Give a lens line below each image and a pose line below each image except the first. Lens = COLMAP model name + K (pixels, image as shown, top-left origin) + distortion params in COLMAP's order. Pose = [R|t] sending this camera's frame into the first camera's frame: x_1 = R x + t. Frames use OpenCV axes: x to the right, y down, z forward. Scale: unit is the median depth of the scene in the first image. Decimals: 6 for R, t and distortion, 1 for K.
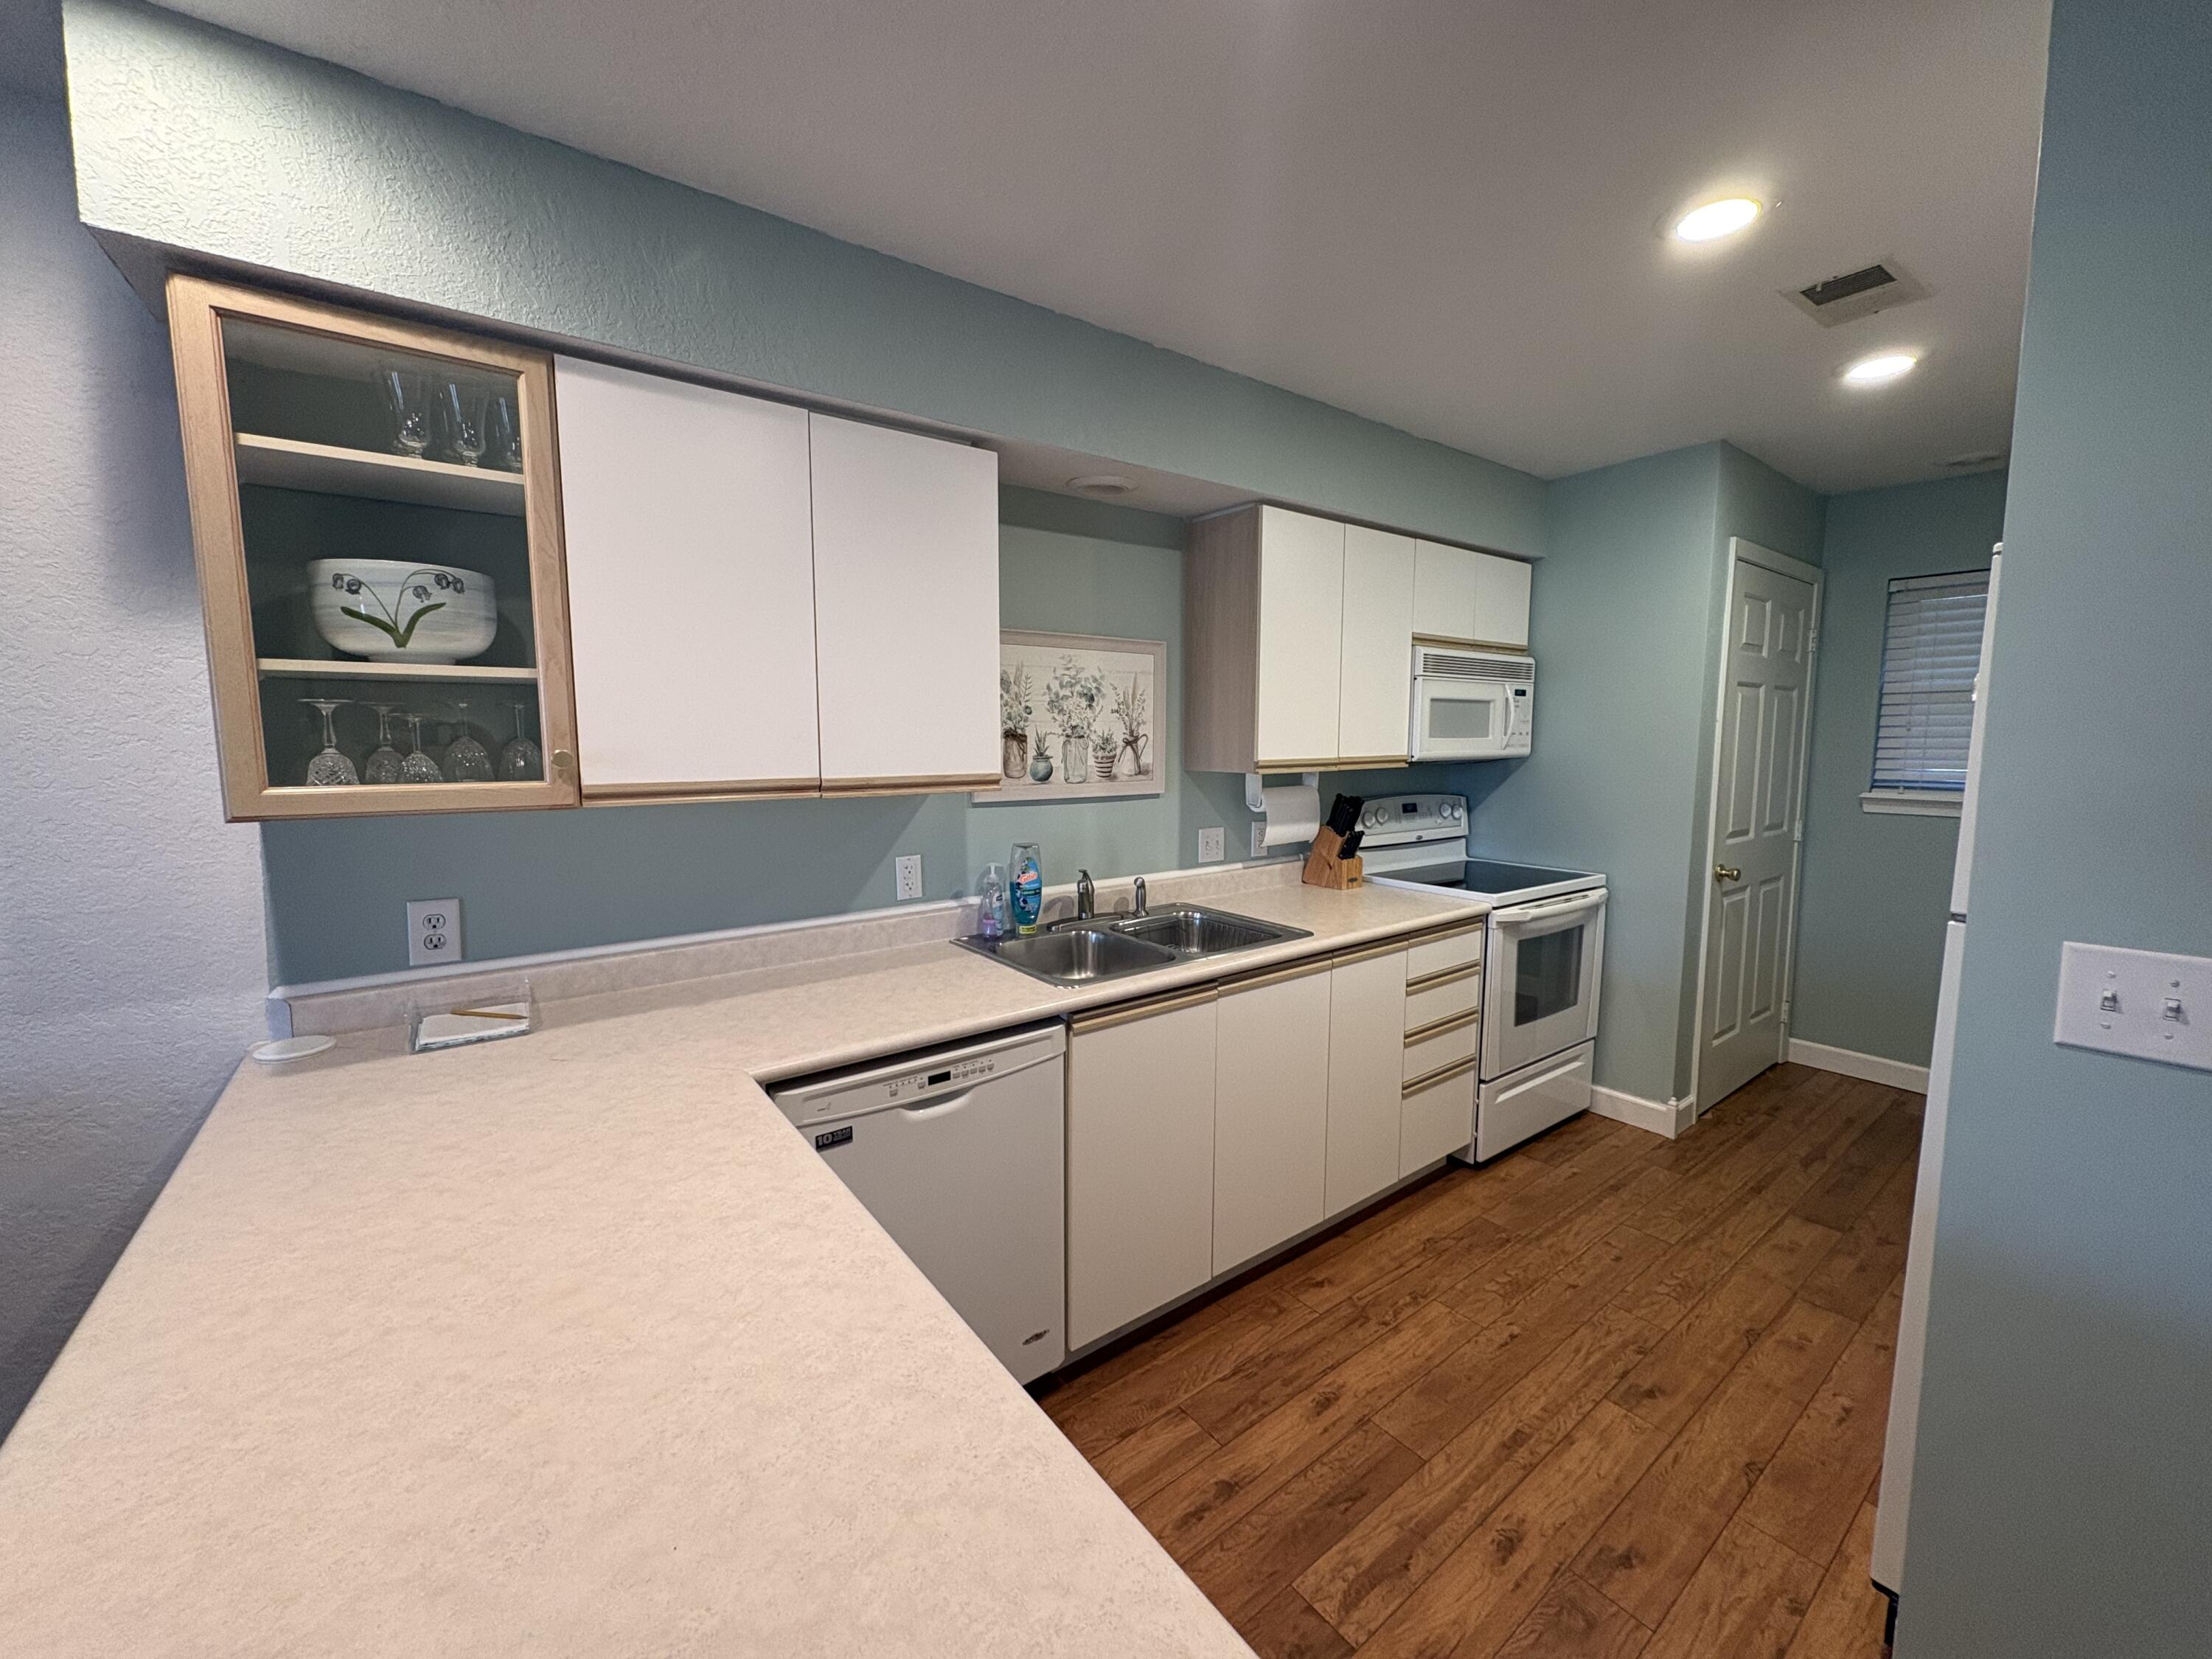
lens RADIAL K [[874.2, 0, 1107.1], [0, 874.2, 822.9], [0, 0, 1]] dist [0.001021, -0.000634]
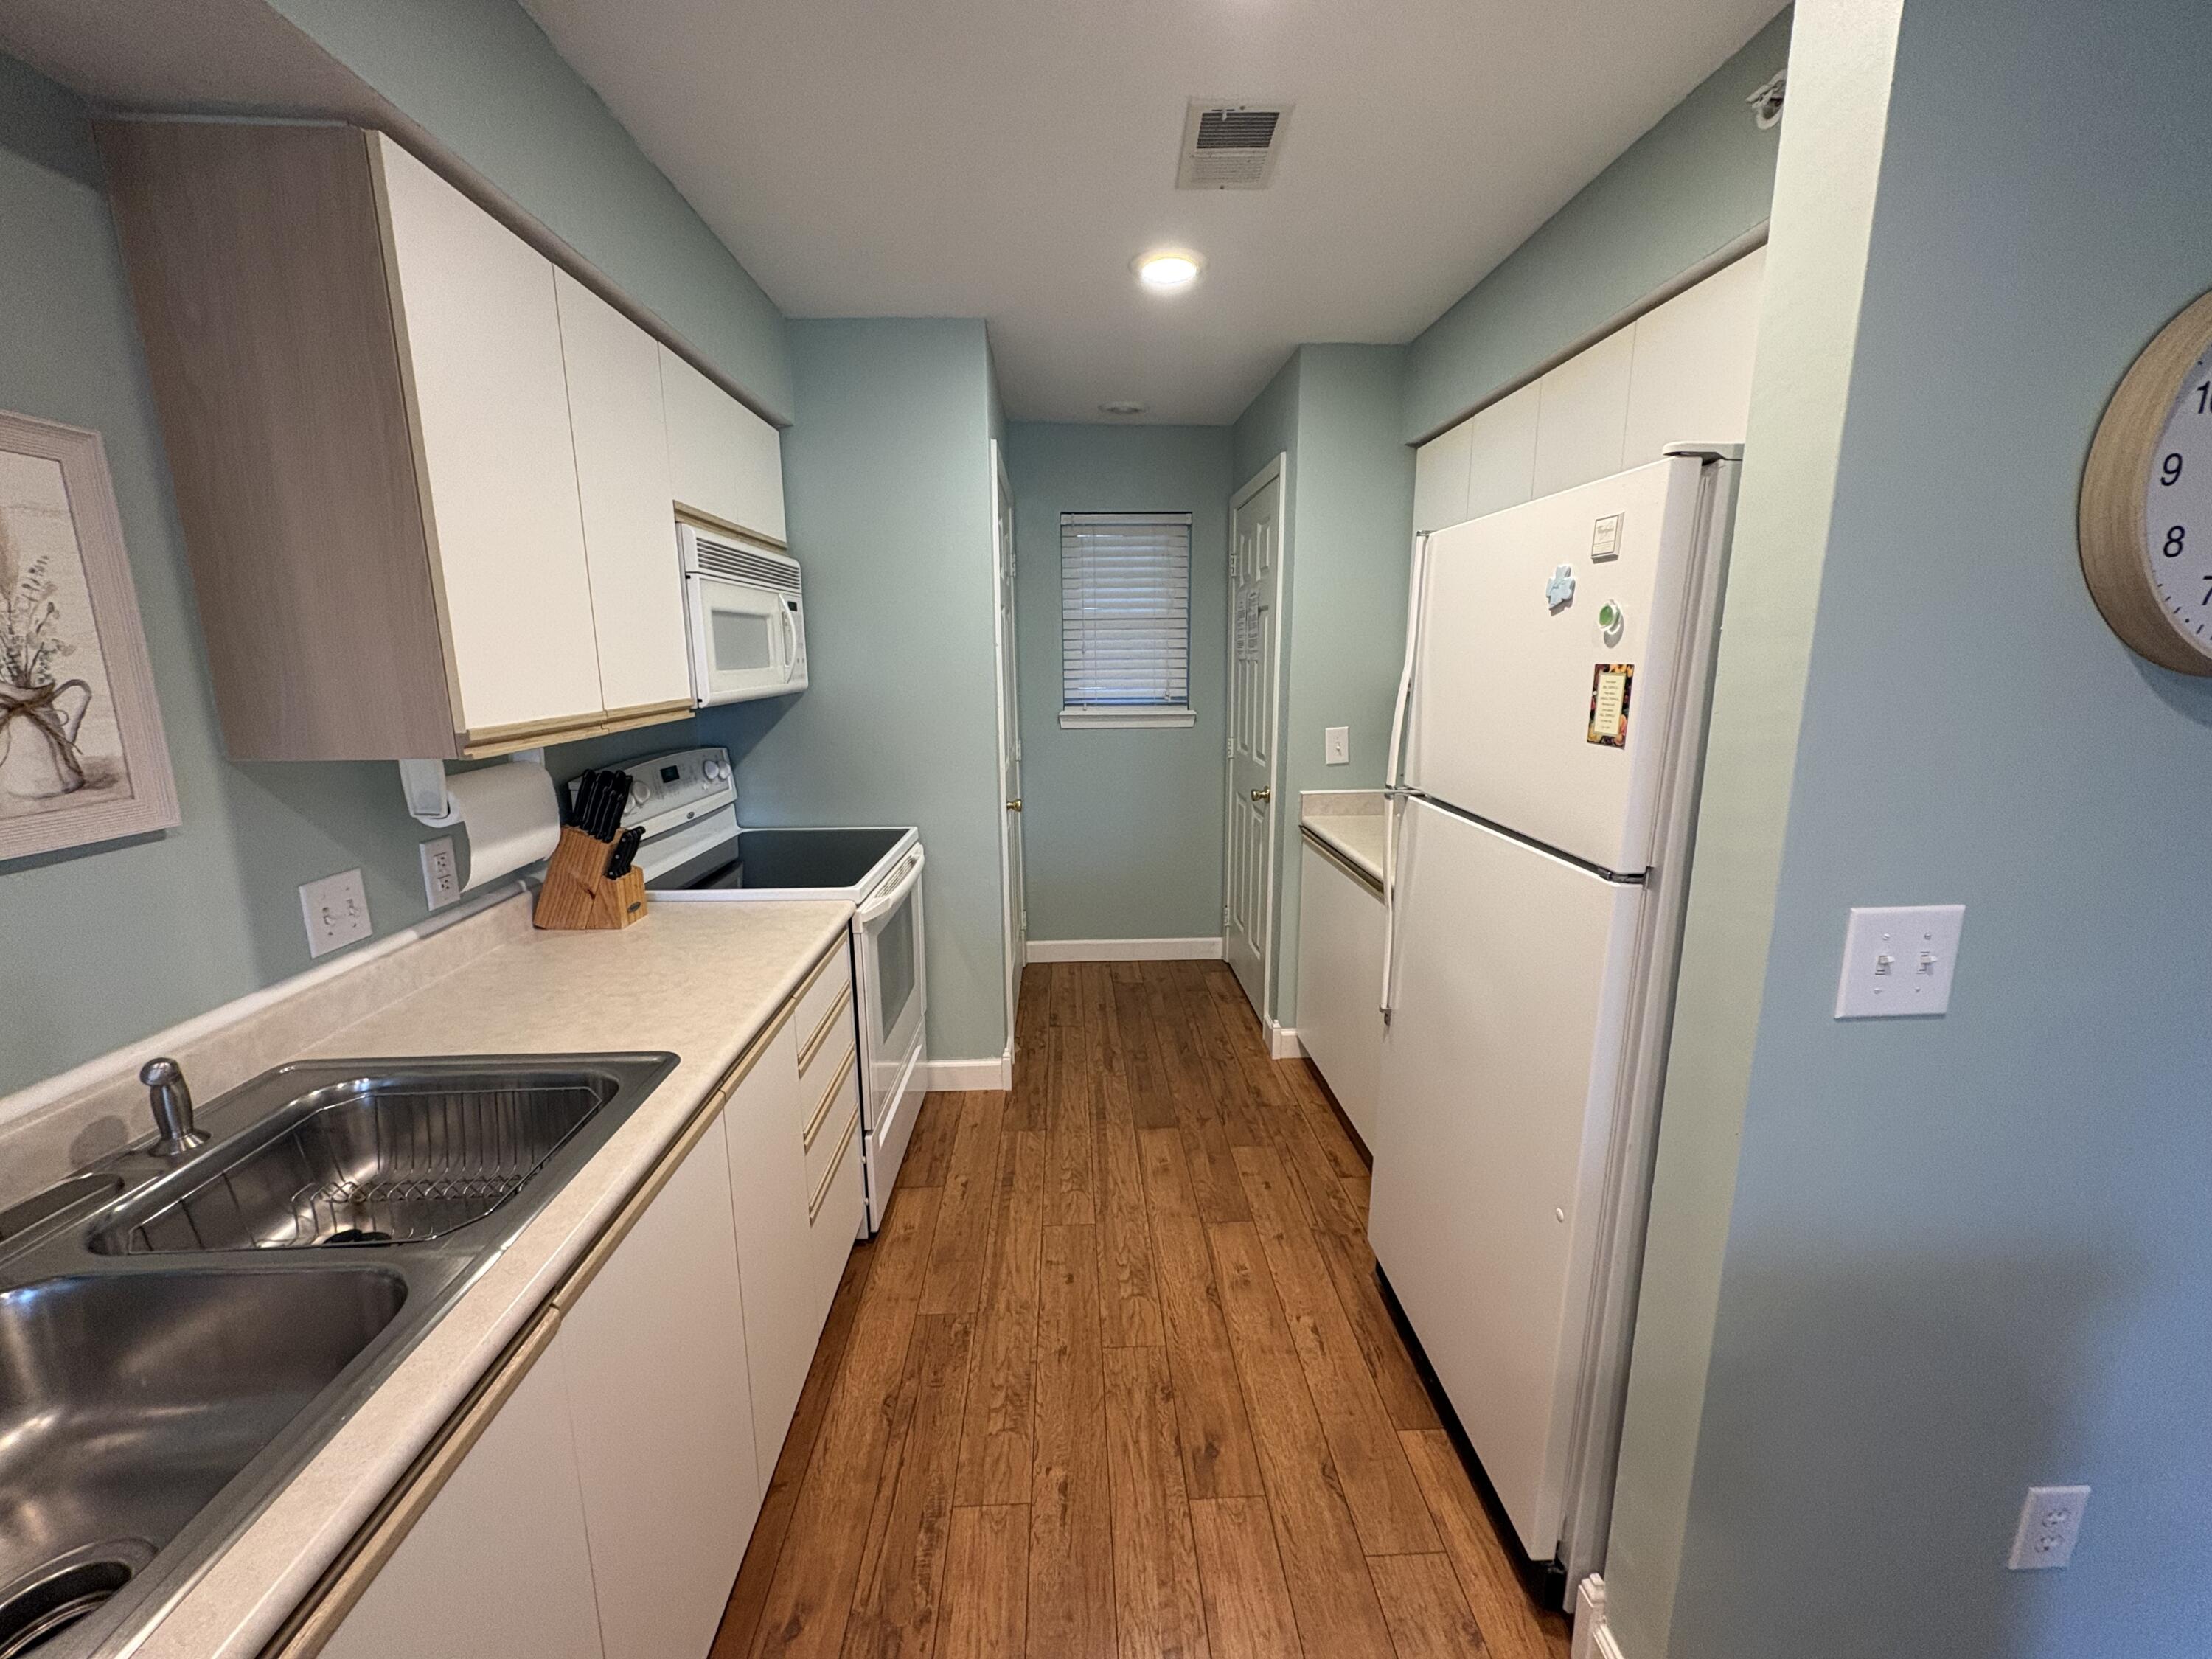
lens RADIAL K [[874.2, 0, 1101.2], [0, 874.2, 826.2], [0, 0, 1]] dist [0.001021, -0.000634]
pose [[0.571511, -0.165025, 0.803829, -0.018316], [0.088401, 0.986251, 0.139624, -0.057638], [-0.815819, -0.008737, 0.578242, 0.459428]]
